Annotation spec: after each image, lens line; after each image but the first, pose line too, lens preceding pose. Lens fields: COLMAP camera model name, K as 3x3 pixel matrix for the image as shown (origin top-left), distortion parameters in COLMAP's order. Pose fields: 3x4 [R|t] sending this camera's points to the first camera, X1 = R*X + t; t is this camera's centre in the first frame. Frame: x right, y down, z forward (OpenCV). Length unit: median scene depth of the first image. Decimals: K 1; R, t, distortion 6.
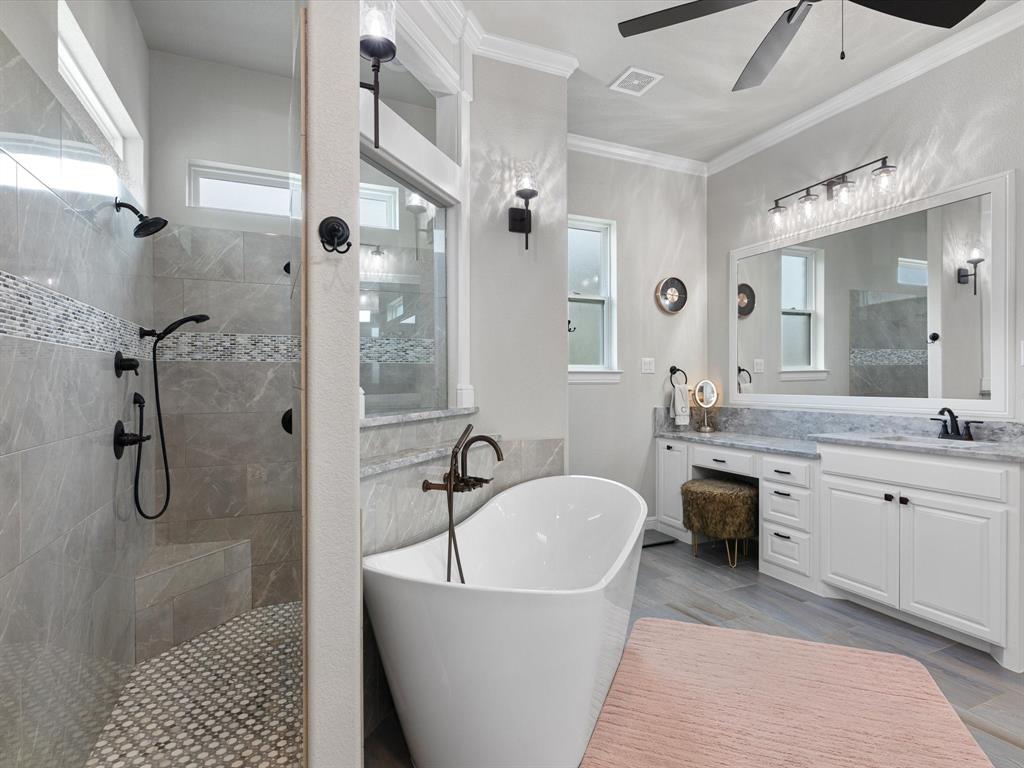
lens RADIAL K [[529.6, 0, 512.0], [0, 529.6, 384.0], [0, 0, 1]] dist [0.003548, 0.000425]
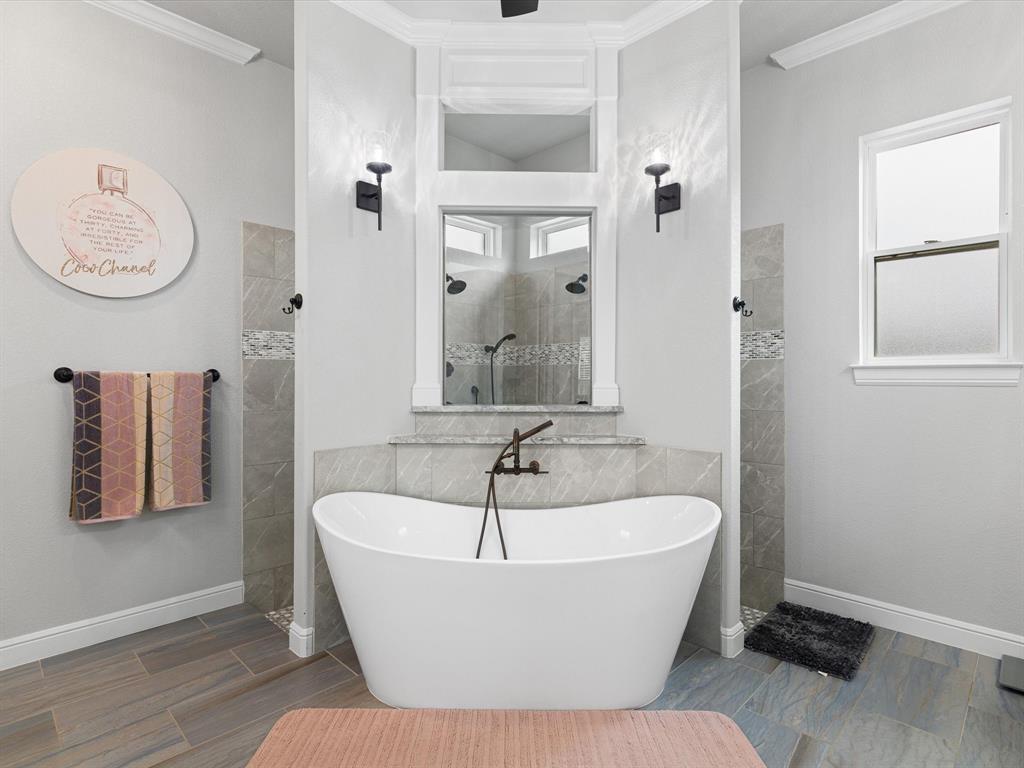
lens RADIAL K [[529.6, 0, 512.0], [0, 529.6, 384.0], [0, 0, 1]] dist [0.003548, 0.000425]
pose [[0.367000, 0.013461, -0.930124, 0.828067], [-0.005891, 0.999909, 0.012147, -0.010367], [0.930202, 0.001021, 0.367045, 0.482379]]
